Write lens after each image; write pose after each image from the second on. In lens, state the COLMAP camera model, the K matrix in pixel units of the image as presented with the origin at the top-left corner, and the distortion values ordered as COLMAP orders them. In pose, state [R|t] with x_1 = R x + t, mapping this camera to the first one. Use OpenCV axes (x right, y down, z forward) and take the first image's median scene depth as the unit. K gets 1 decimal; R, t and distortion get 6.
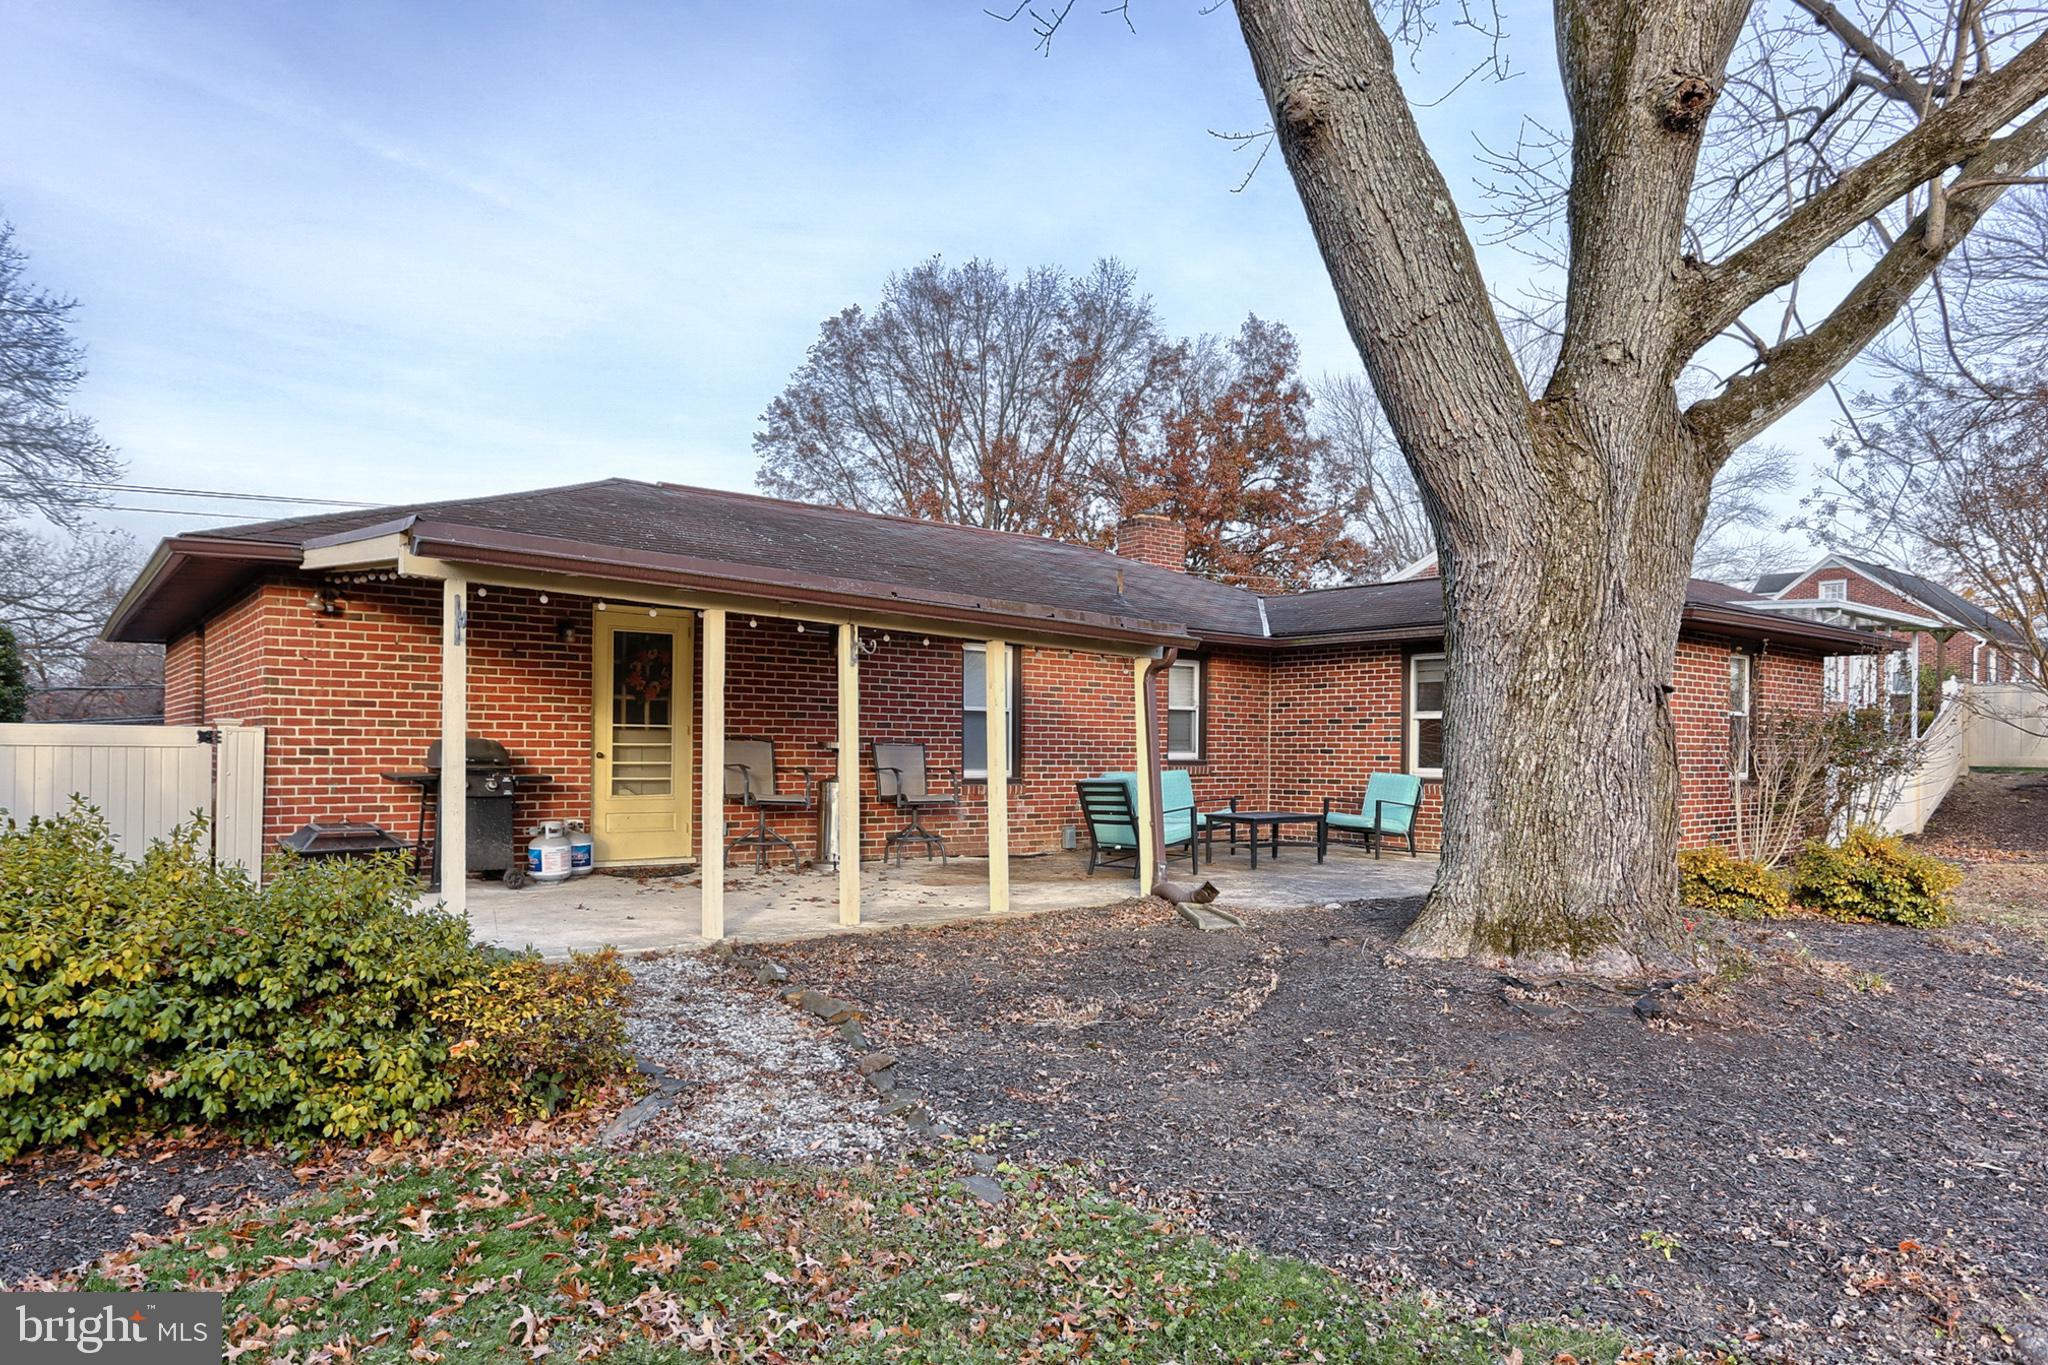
lens RADIAL K [[1236.4, 0, 1021.2], [0, 1236.4, 703.1], [0, 0, 1]] dist [-0.065857, 0.063977]
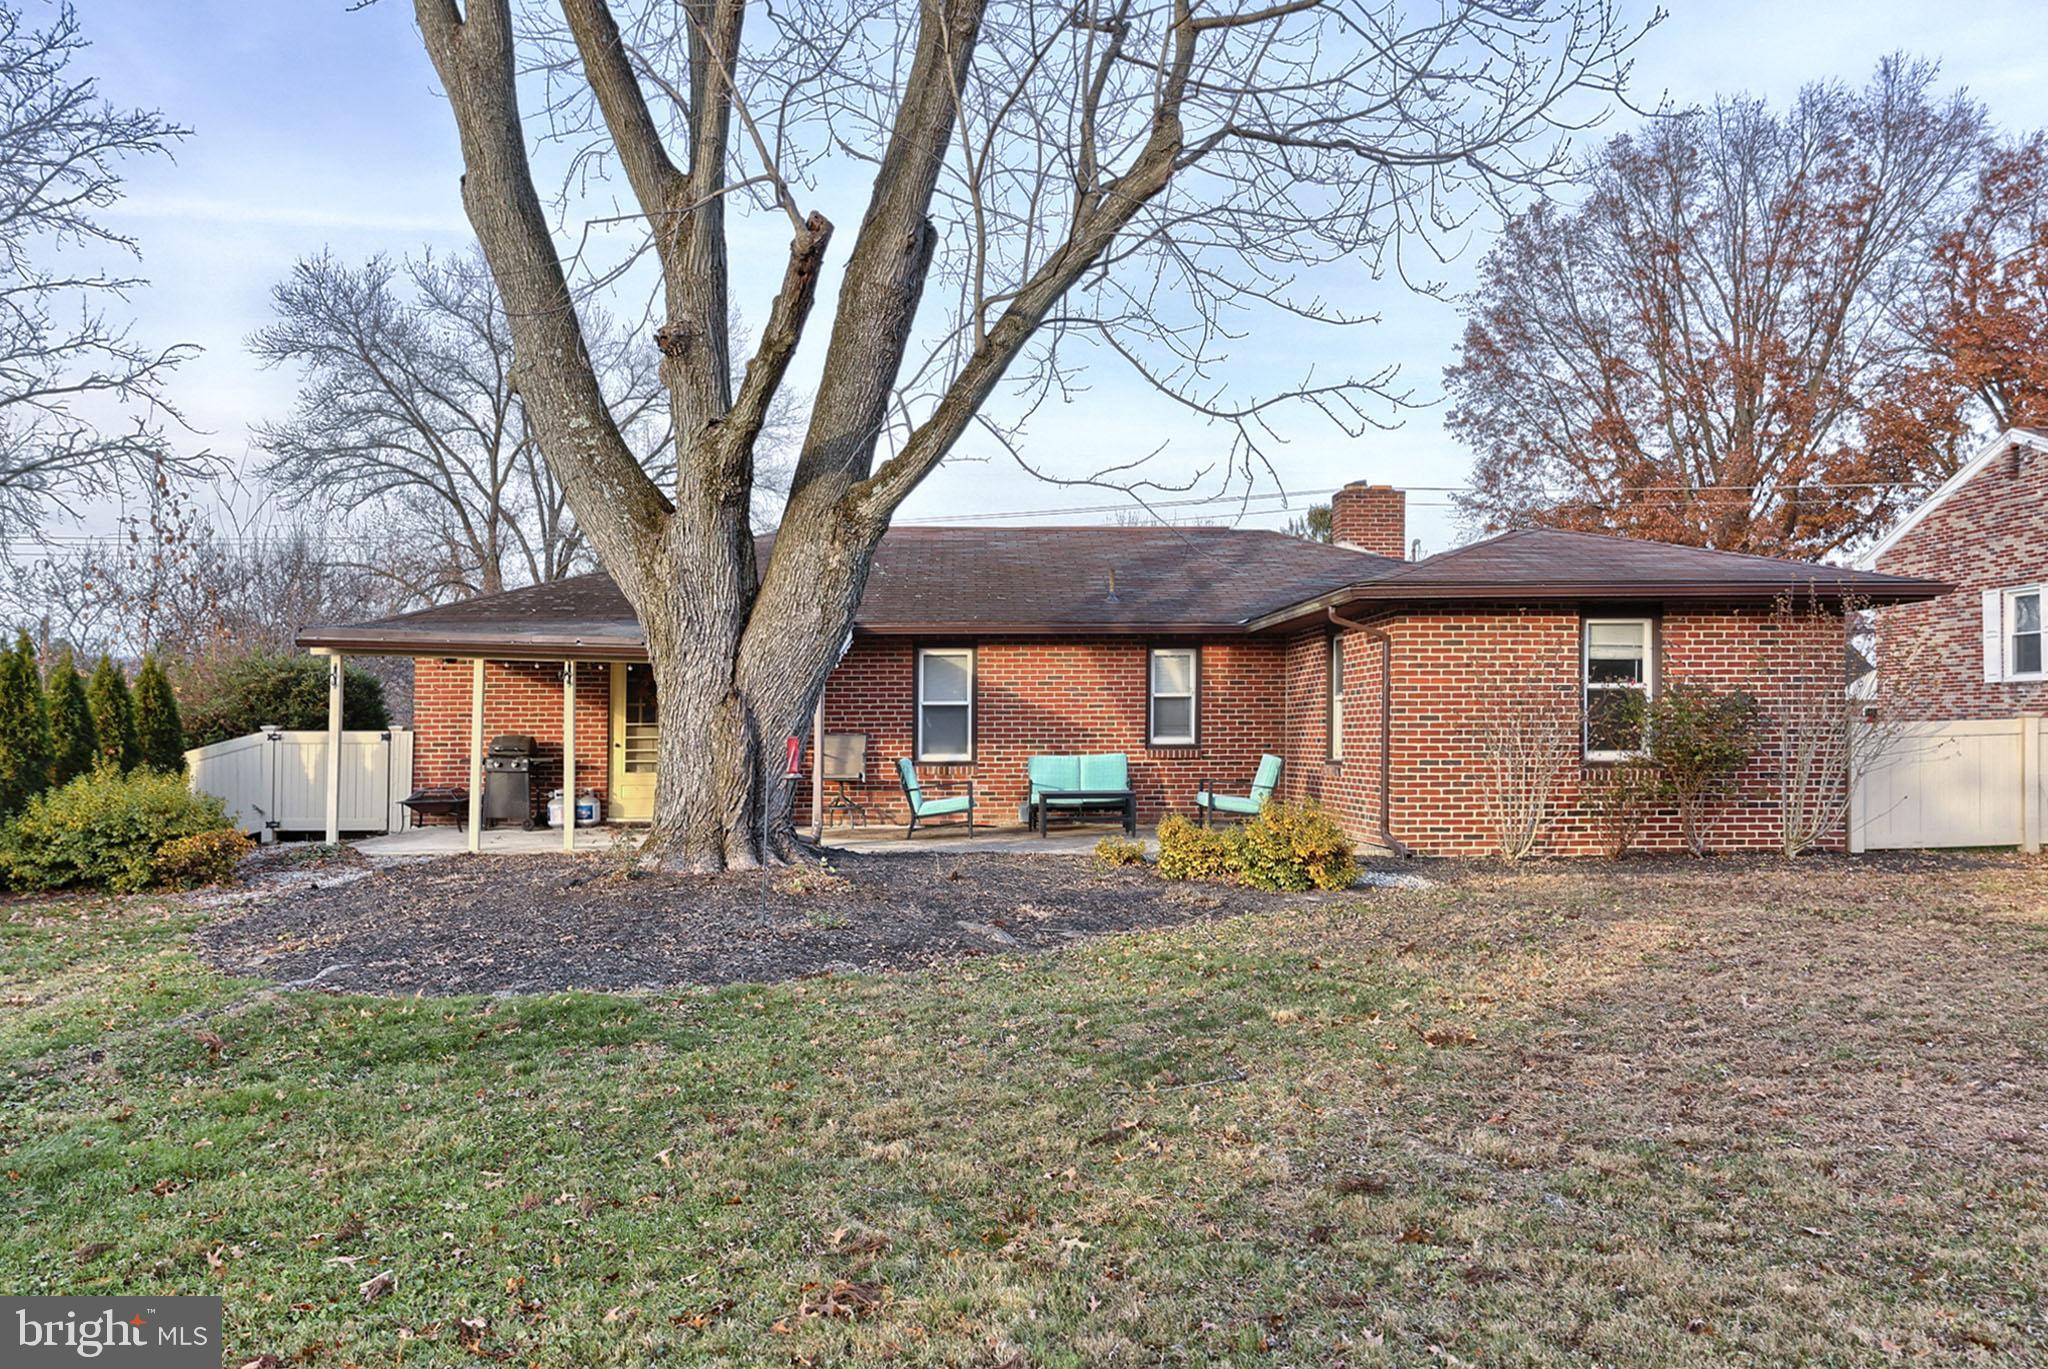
lens RADIAL K [[1493.5, 0, 1024.0], [0, 1493.5, 684.5], [0, 0, 1]] dist [-0.011088, -0.005898]
pose [[0.786645, -0.032112, -0.616570, 1.248838], [0.036028, 0.999332, -0.006081, -0.002698], [0.616354, -0.017430, 0.787276, -0.121456]]
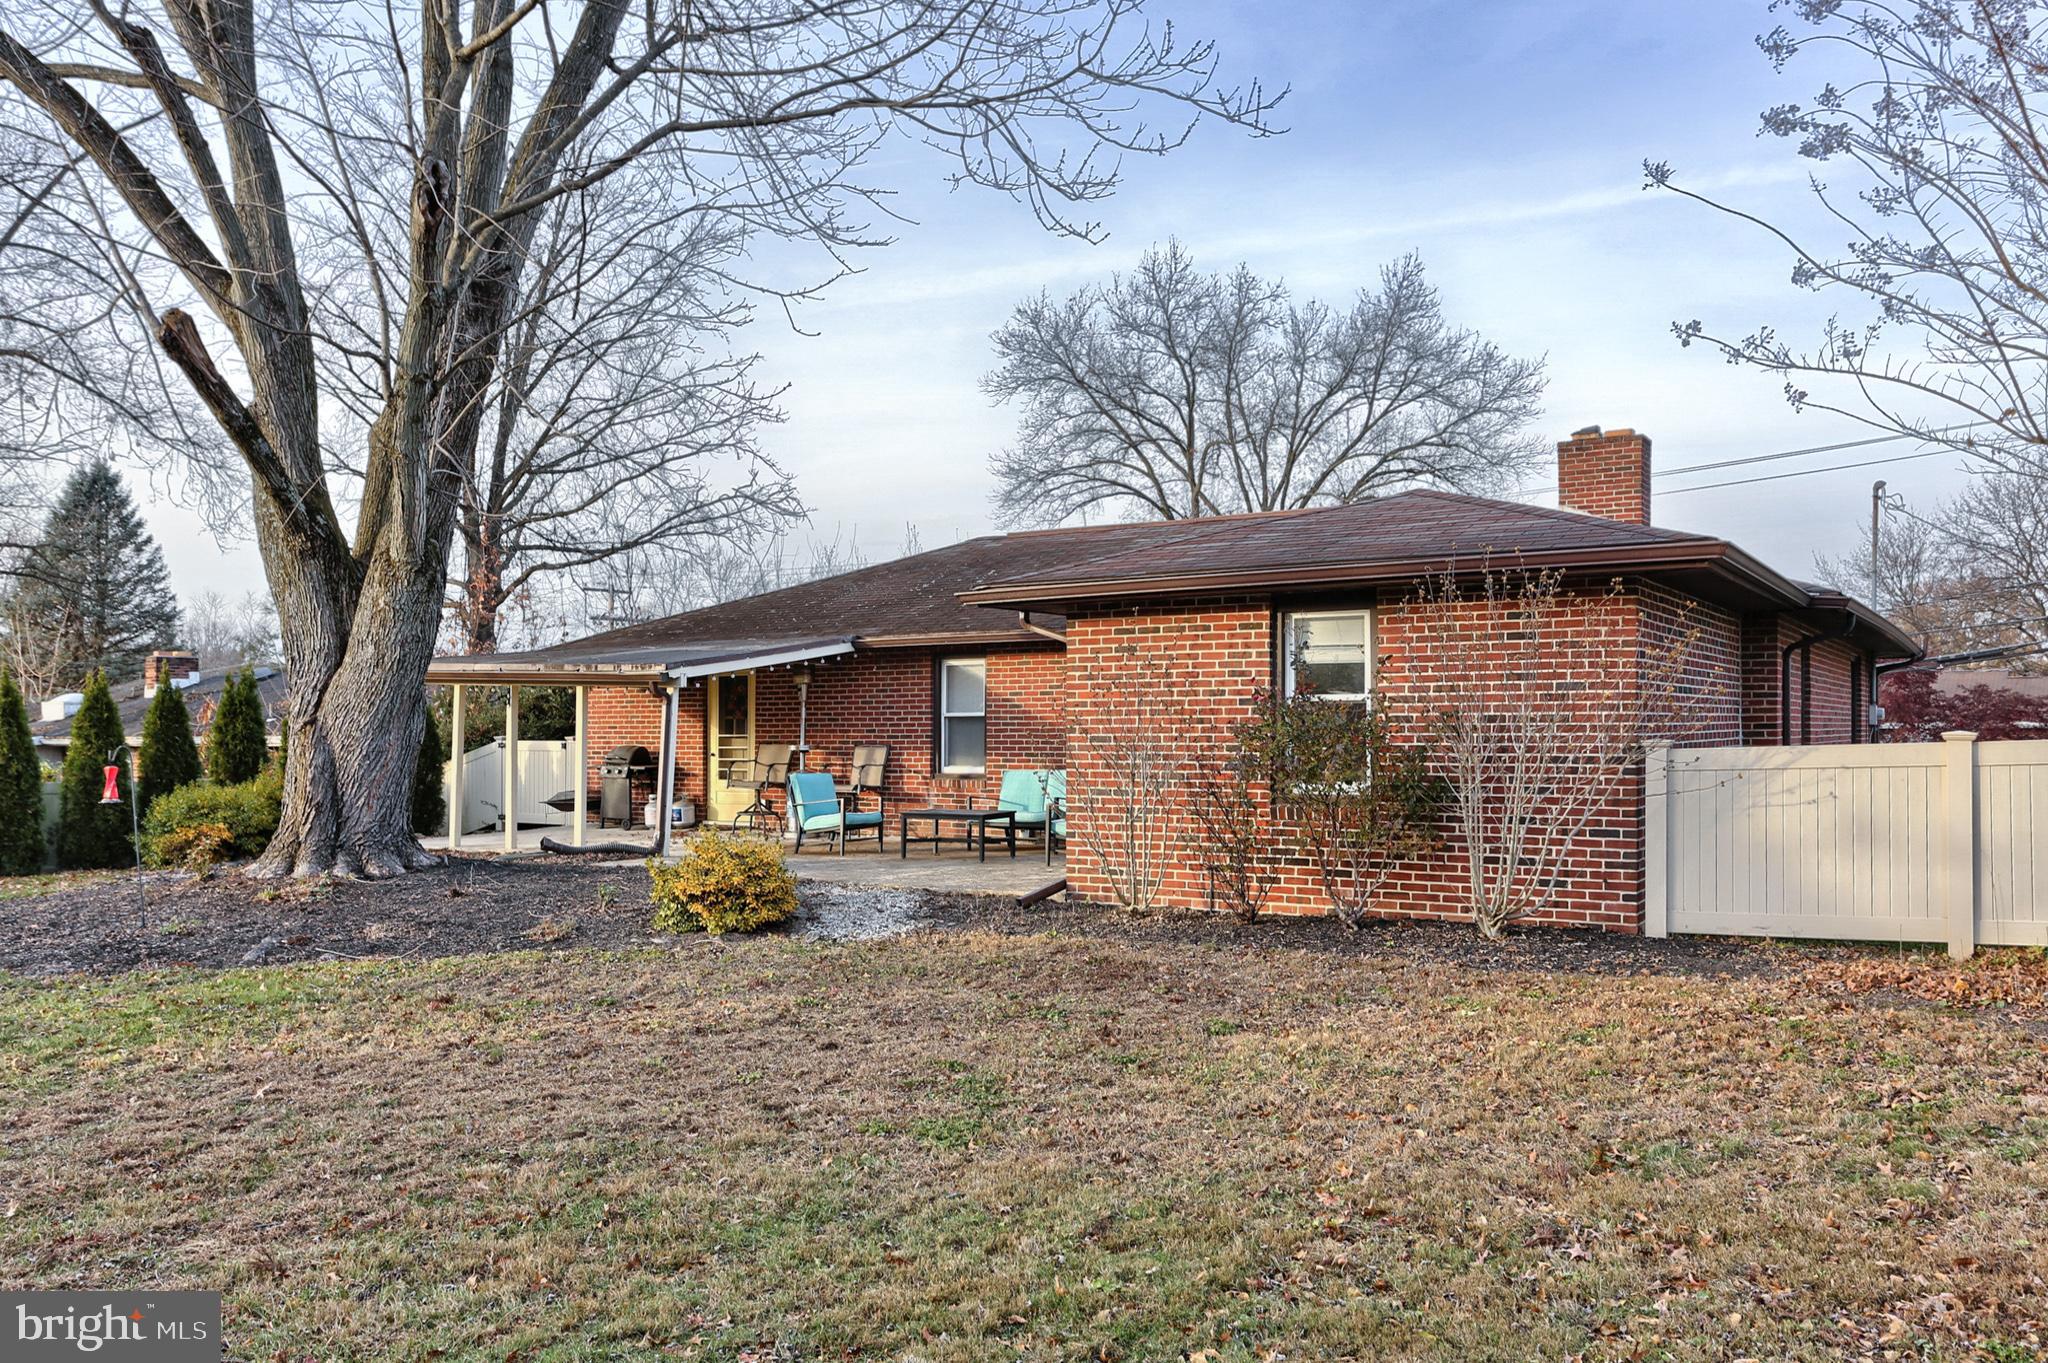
lens RADIAL K [[1511.3, 0, 1024.0], [0, 1511.3, 681.5], [0, 0, 1]] dist [-0.000740, -0.000593]
pose [[0.314240, -0.038705, -0.948554, 1.829339], [0.047166, 0.998571, -0.025121, 0.016373], [0.948171, -0.036845, 0.315617, 0.824660]]
